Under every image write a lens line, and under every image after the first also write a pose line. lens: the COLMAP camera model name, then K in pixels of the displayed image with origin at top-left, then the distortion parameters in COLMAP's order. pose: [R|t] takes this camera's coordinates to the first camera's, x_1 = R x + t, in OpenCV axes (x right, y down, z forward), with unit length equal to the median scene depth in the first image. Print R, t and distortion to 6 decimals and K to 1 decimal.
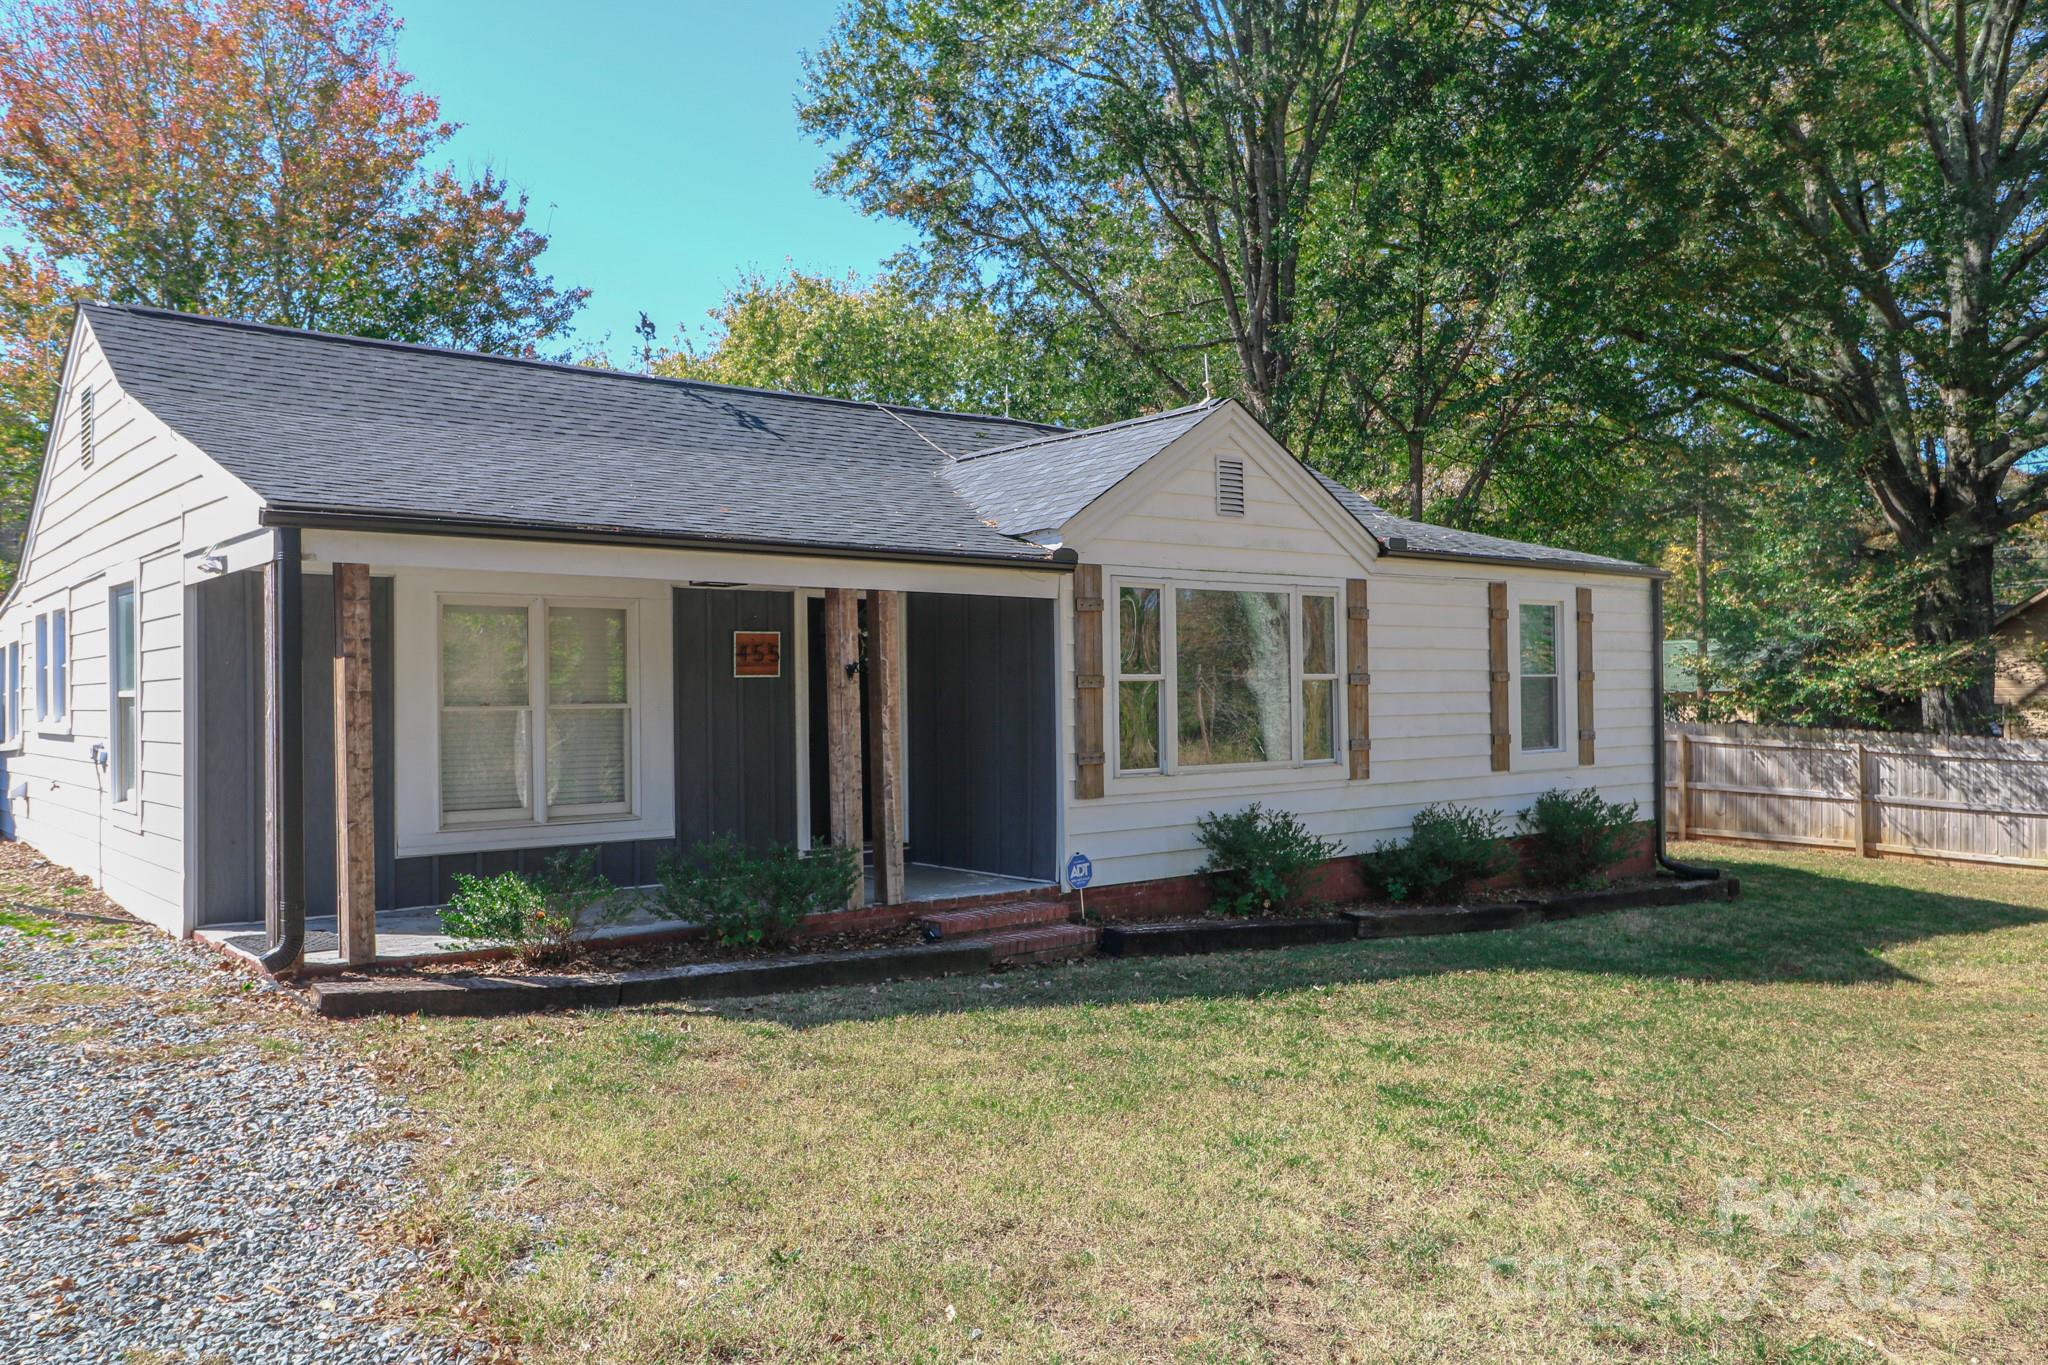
lens RADIAL K [[1624.4, 0, 1023.7], [0, 1624.4, 688.2], [0, 0, 1]] dist [0.030722, 0.004543]
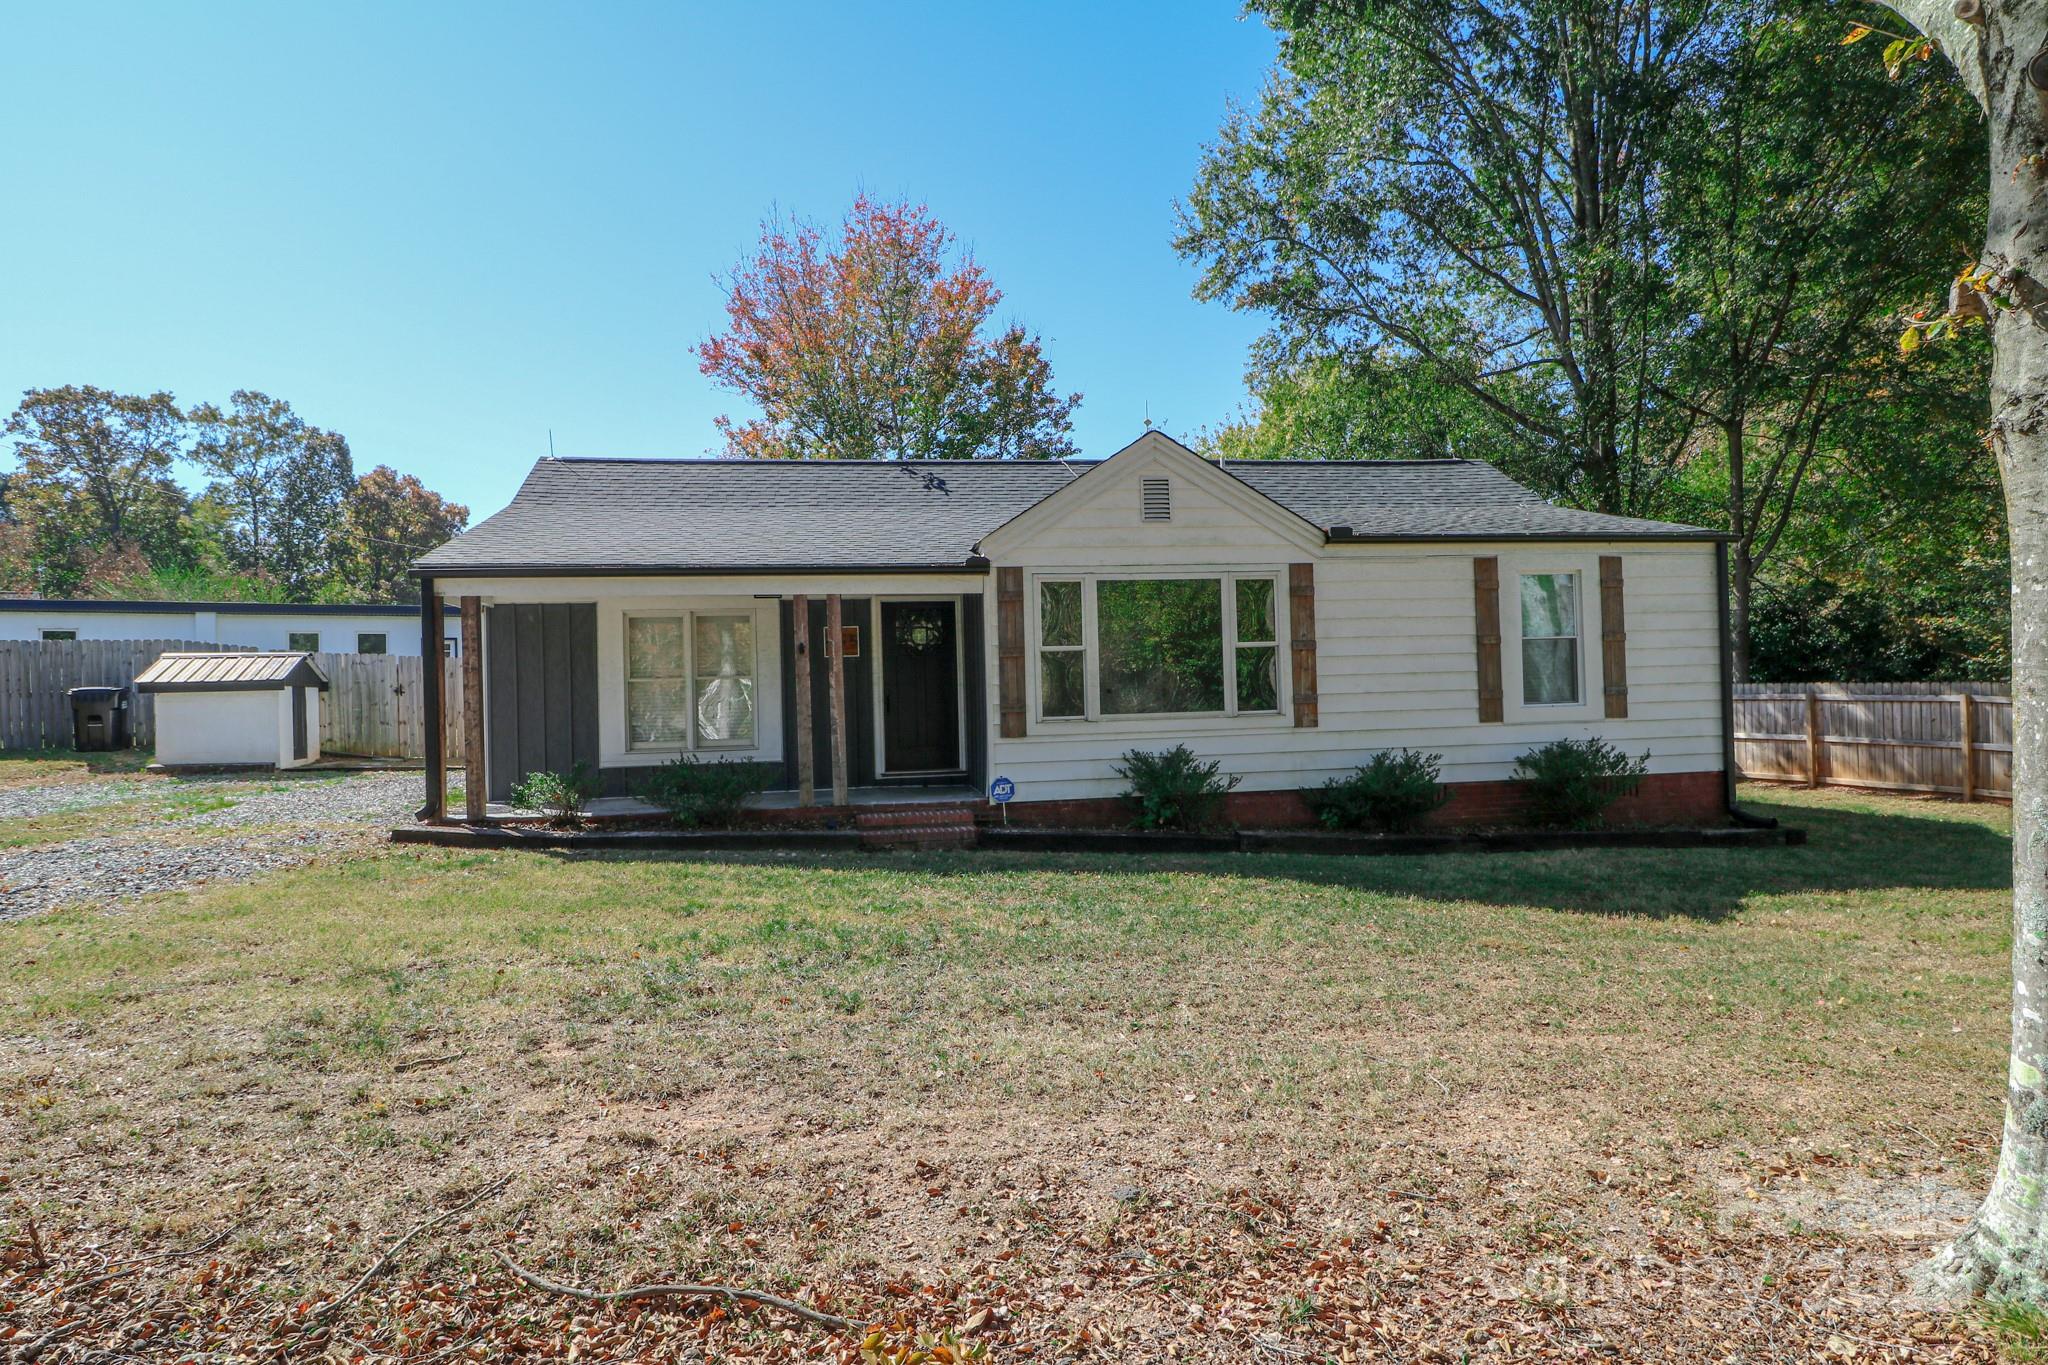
lens RADIAL K [[1254.0, 0, 1023.3], [0, 1254.0, 677.8], [0, 0, 1]] dist [-0.002419, 0.001305]
pose [[0.855644, -0.021797, -0.517106, 0.529689], [0.019363, 0.999761, -0.010102, 0.025224], [0.517203, -0.001369, 0.855862, 0.087882]]
